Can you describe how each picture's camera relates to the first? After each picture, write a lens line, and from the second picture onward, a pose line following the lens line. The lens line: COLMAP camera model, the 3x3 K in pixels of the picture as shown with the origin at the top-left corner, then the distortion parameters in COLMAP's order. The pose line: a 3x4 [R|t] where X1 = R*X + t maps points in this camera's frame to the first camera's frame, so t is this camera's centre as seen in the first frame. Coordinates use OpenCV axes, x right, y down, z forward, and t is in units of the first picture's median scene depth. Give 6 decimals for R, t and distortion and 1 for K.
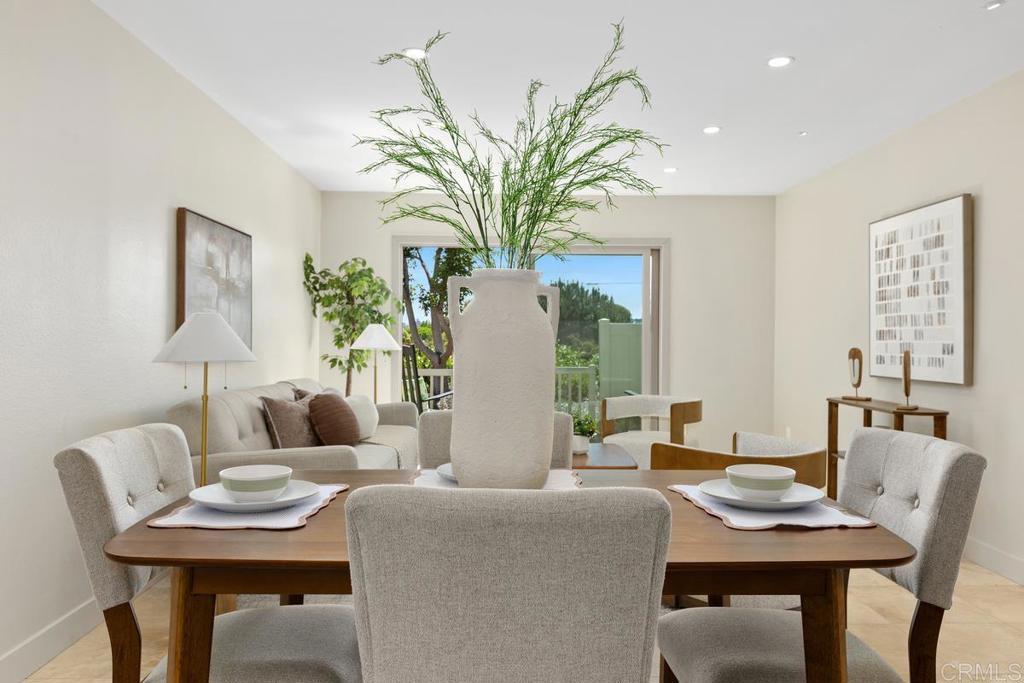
lens RADIAL K [[754.3, 0, 512.9], [0, 754.3, 354.1], [0, 0, 1]] dist [0.004273, 0.009199]
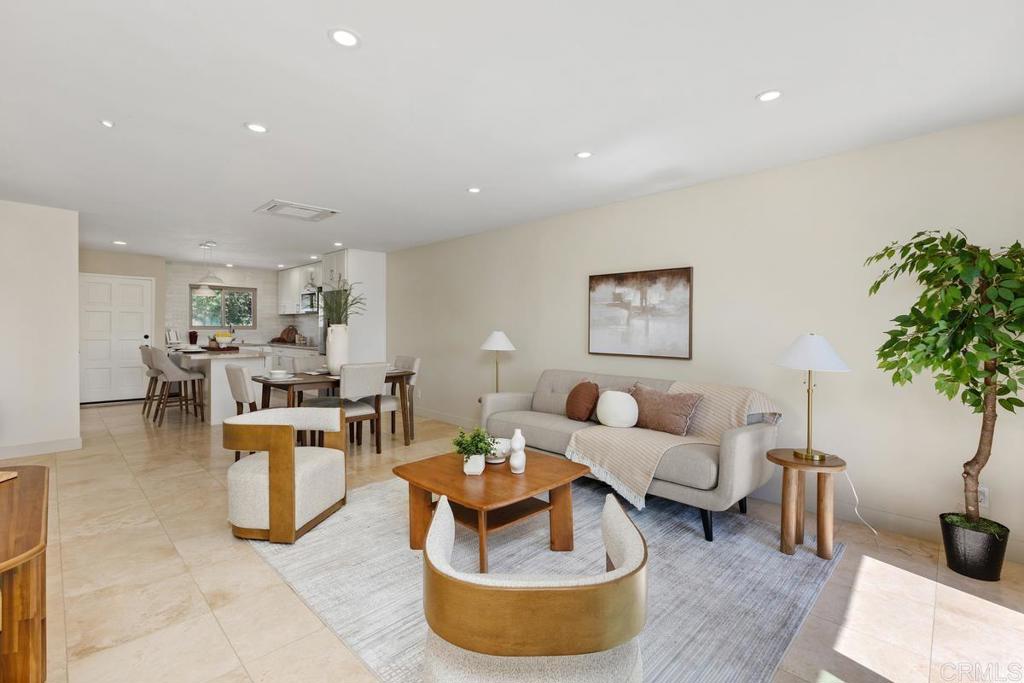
lens RADIAL K [[454.1, 0, 516.0], [0, 454.1, 335.1], [0, 0, 1]] dist [-0.010095, -0.000577]
pose [[-0.713307, -0.001262, -0.700850, 0.419393], [-0.025494, 0.999383, 0.024148, -0.049845], [0.700387, 0.035093, -0.712900, 1.352192]]
